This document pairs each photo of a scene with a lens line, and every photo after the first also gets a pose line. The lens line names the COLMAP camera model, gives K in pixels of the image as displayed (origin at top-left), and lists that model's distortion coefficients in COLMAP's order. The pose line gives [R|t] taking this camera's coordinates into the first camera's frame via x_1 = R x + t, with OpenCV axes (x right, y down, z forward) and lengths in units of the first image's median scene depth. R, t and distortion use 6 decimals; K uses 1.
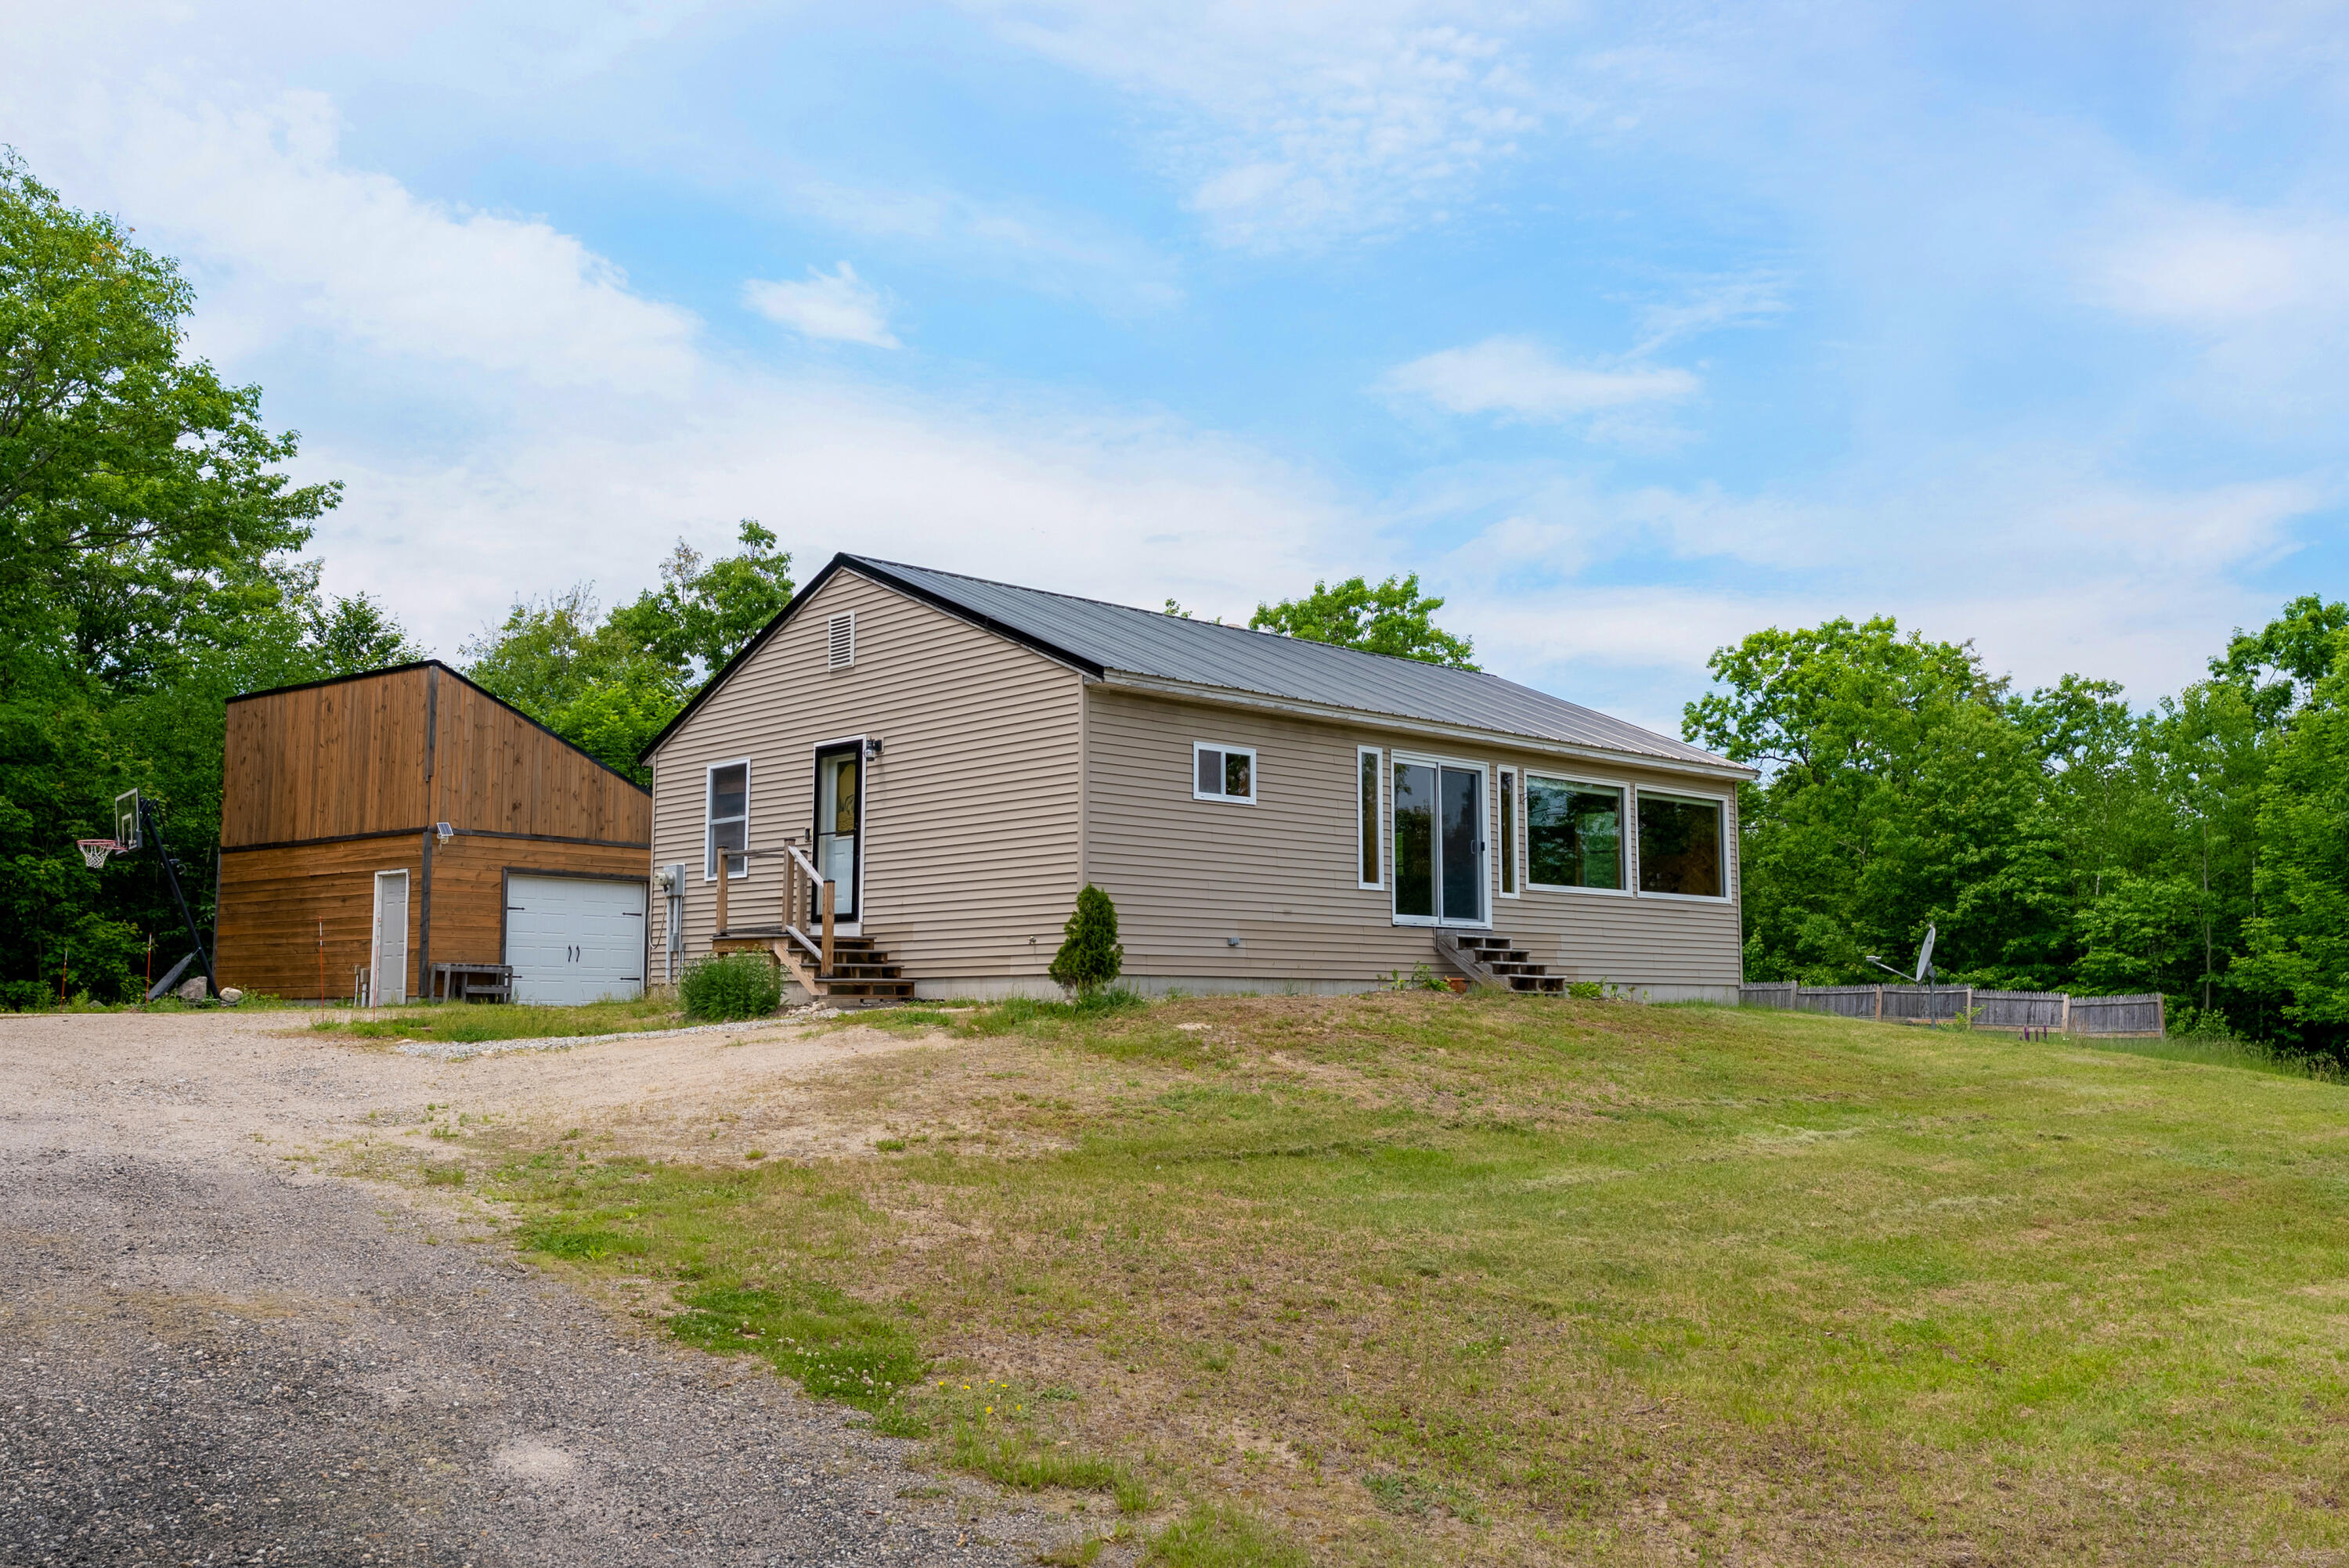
lens RADIAL K [[2008.5, 0, 1173.5], [0, 2008.5, 796.7], [0, 0, 1]] dist [0.007444, -0.017478]
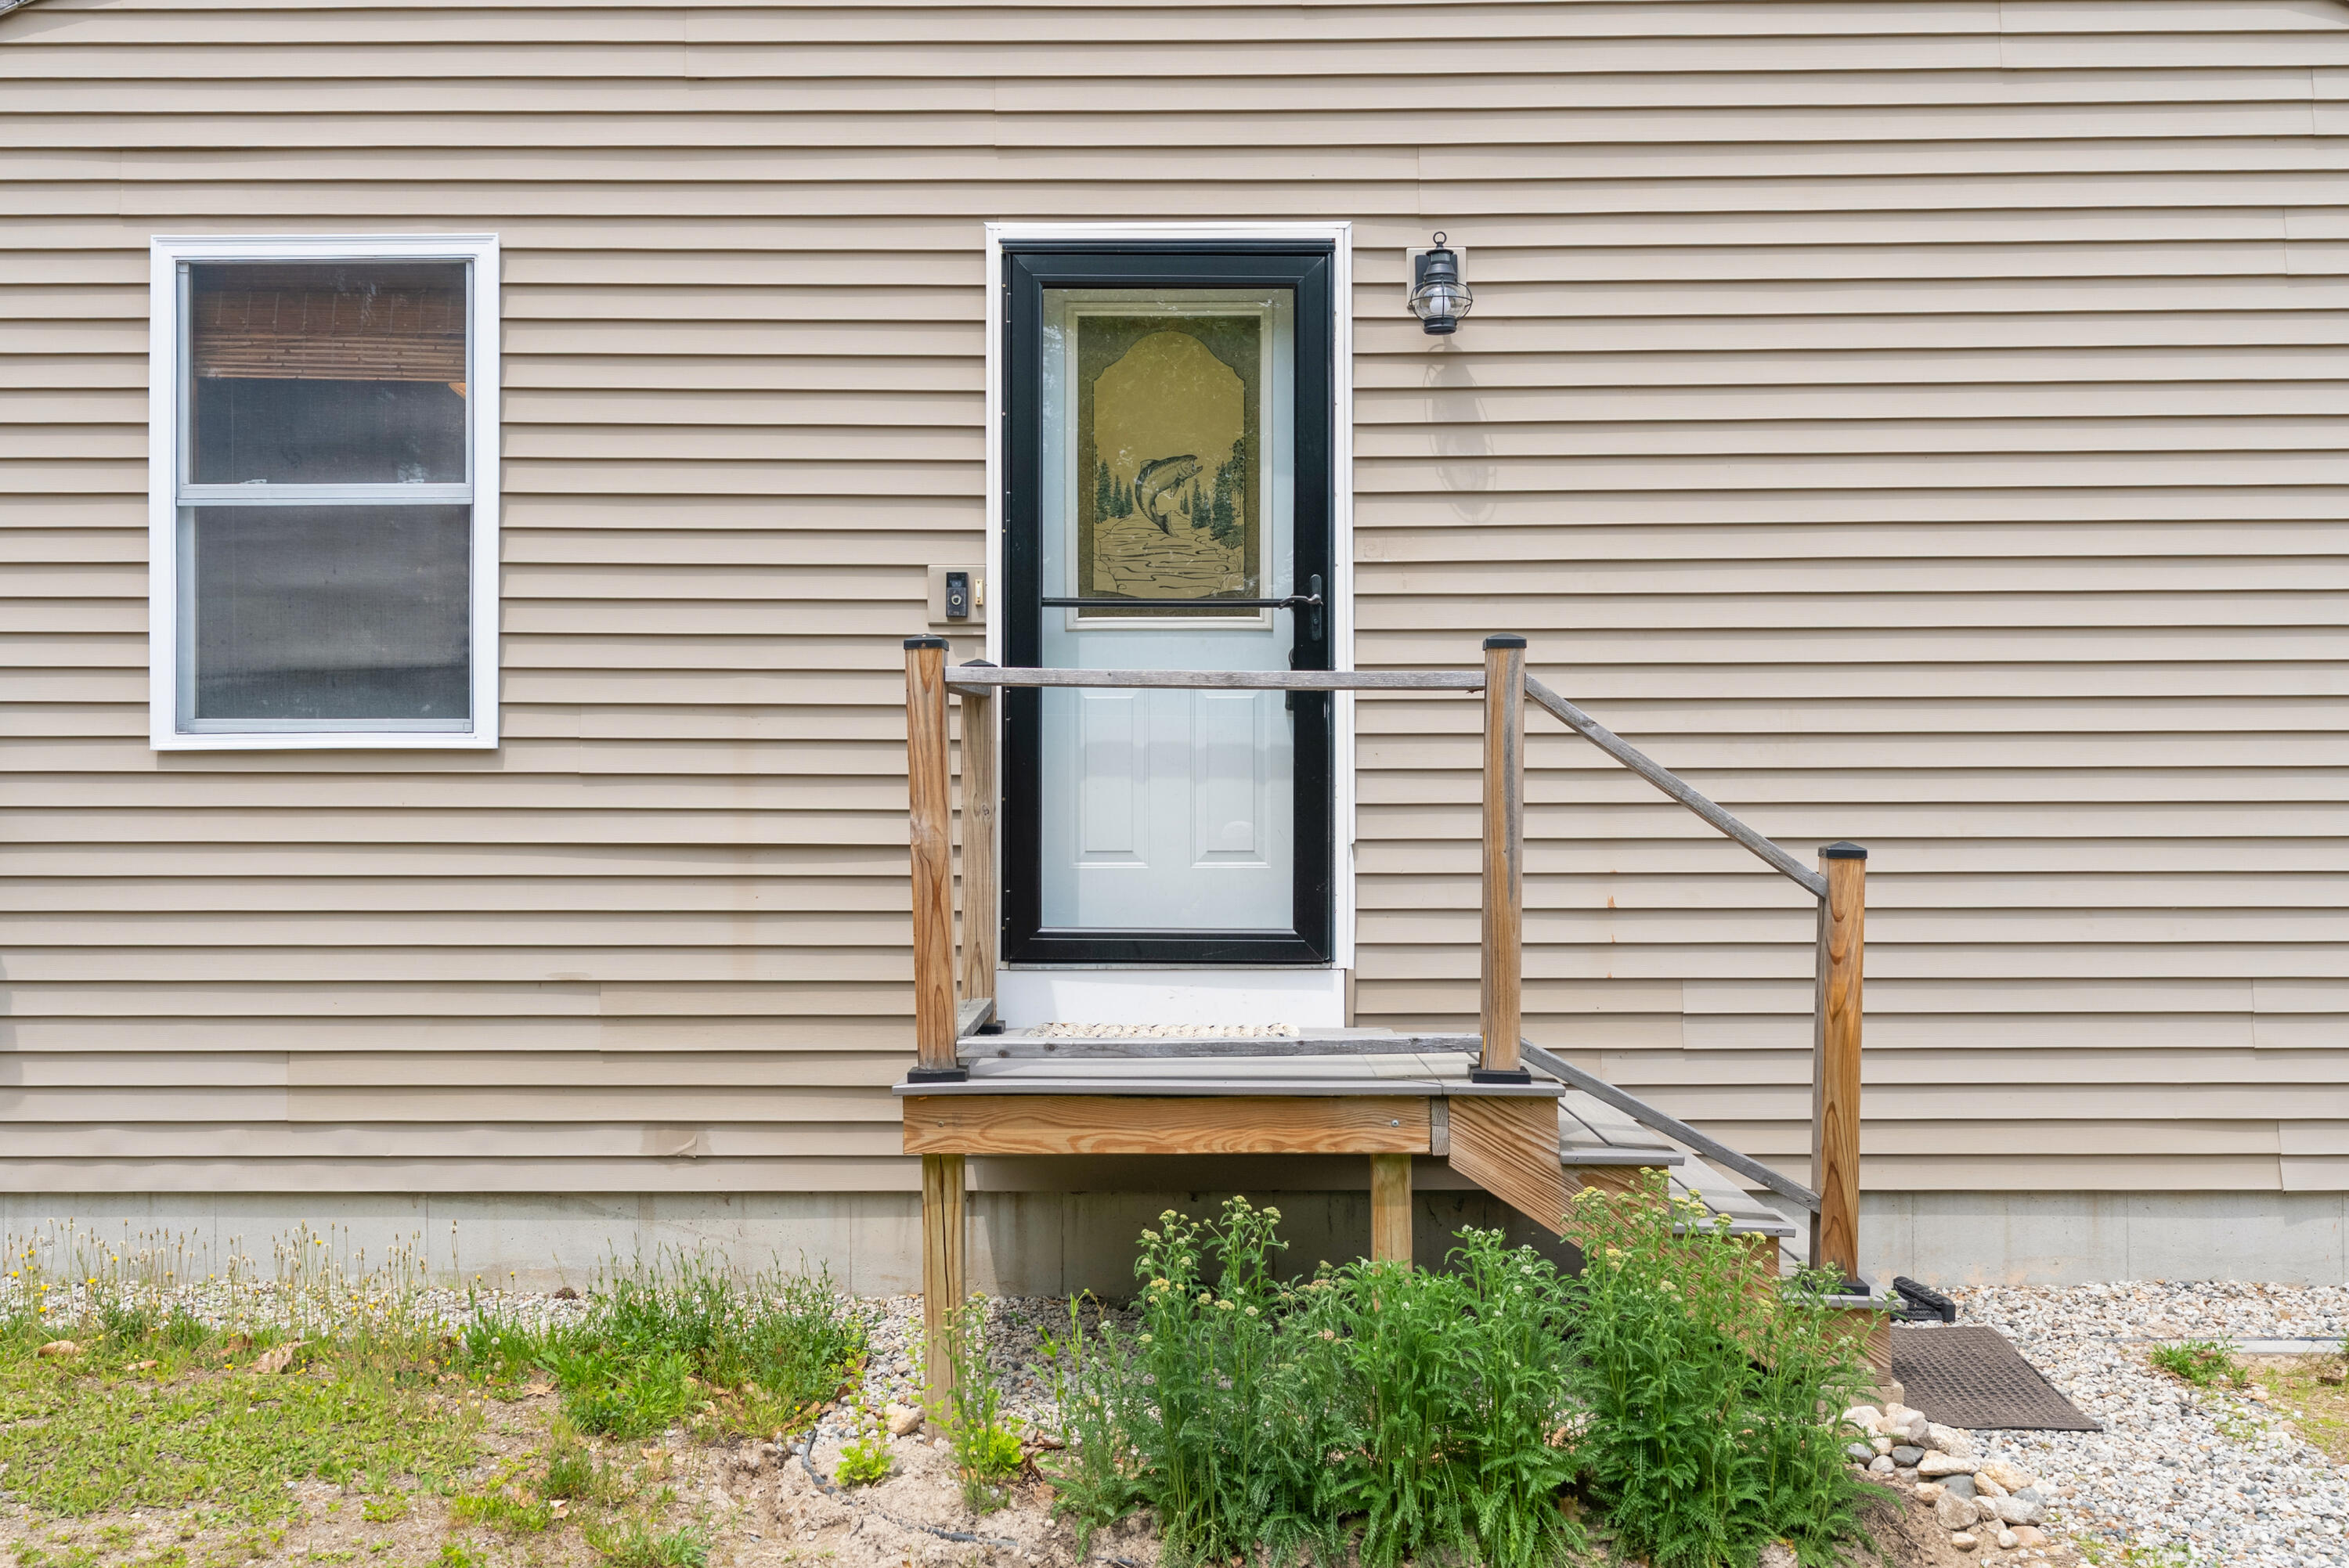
lens RADIAL K [[2287.4, 0, 1174.3], [0, 2287.4, 793.4], [0, 0, 1]] dist [0.007981, 0.000000]
pose [[0.694930, 0.004511, 0.719064, -0.282466], [-0.077062, 0.994689, 0.068235, 0.016753], [-0.714937, -0.102831, 0.691586, 0.610164]]
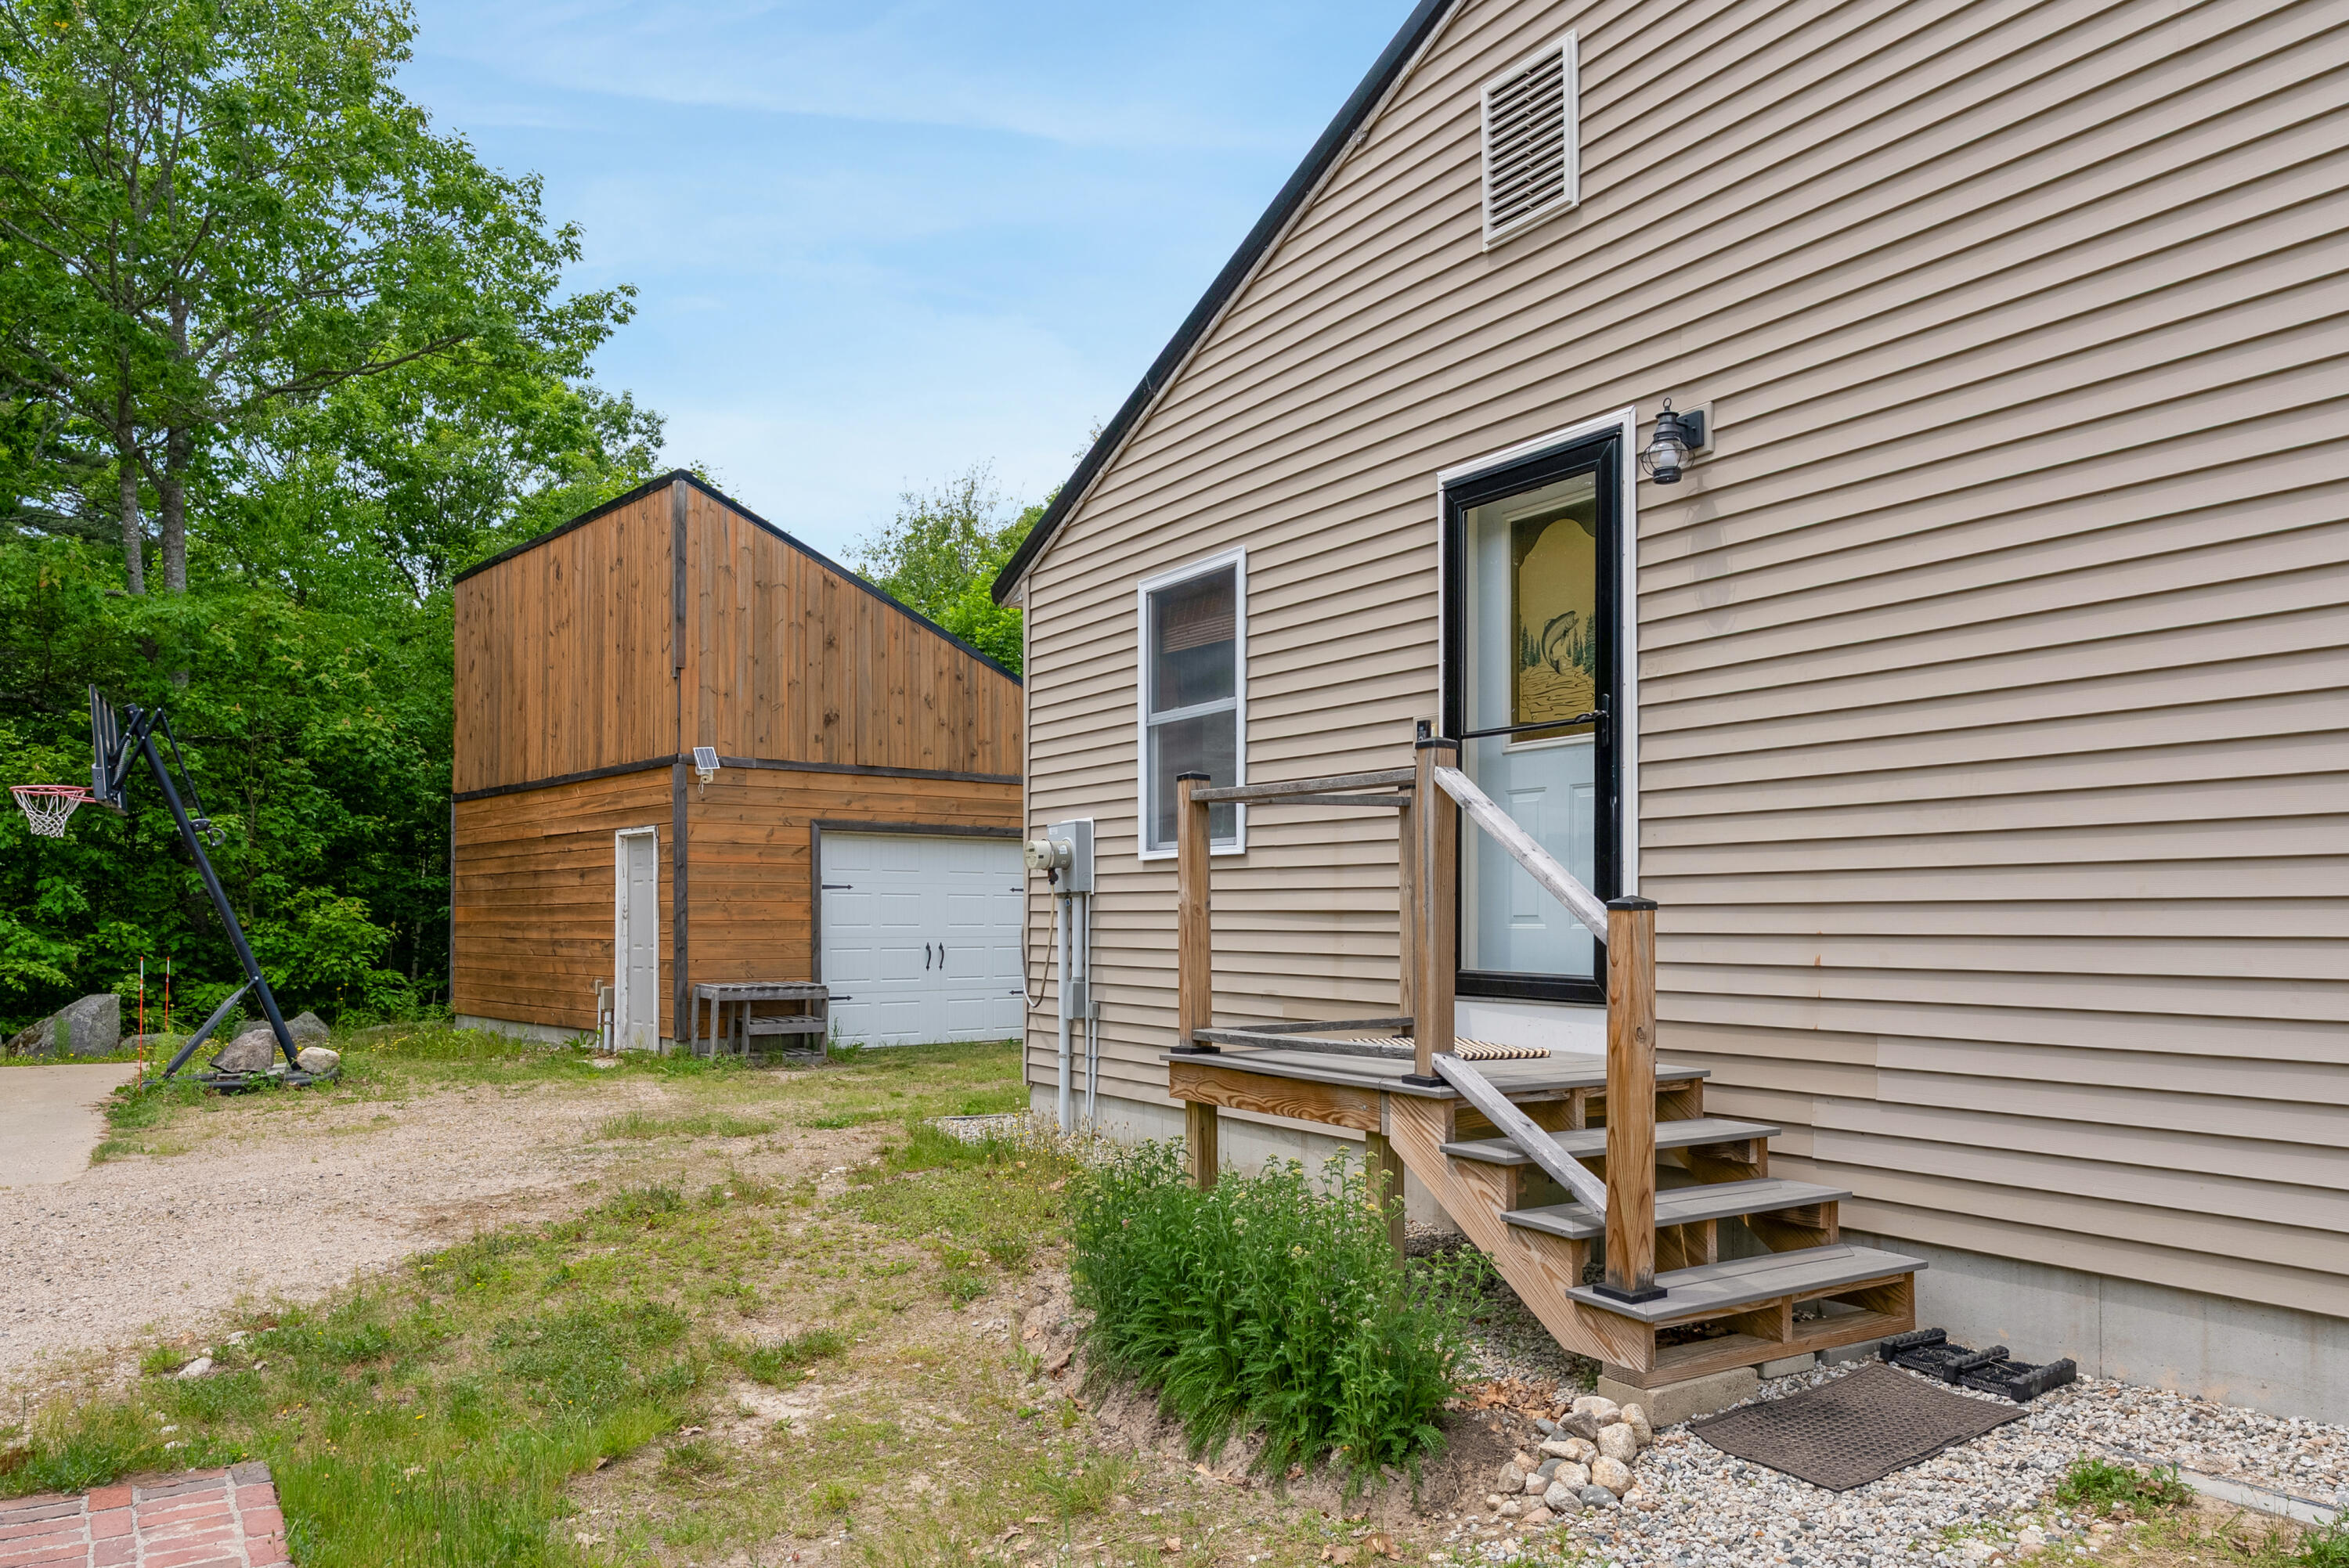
lens RADIAL K [[1666.8, 0, 1157.2], [0, 1666.8, 895.4], [0, 0, 1]] dist [0.000938, 0.000611]
pose [[0.976976, -0.002478, -0.213337, -0.128426], [0.022534, 0.995538, 0.091629, 0.014380], [0.212158, -0.094327, 0.972672, 0.546752]]
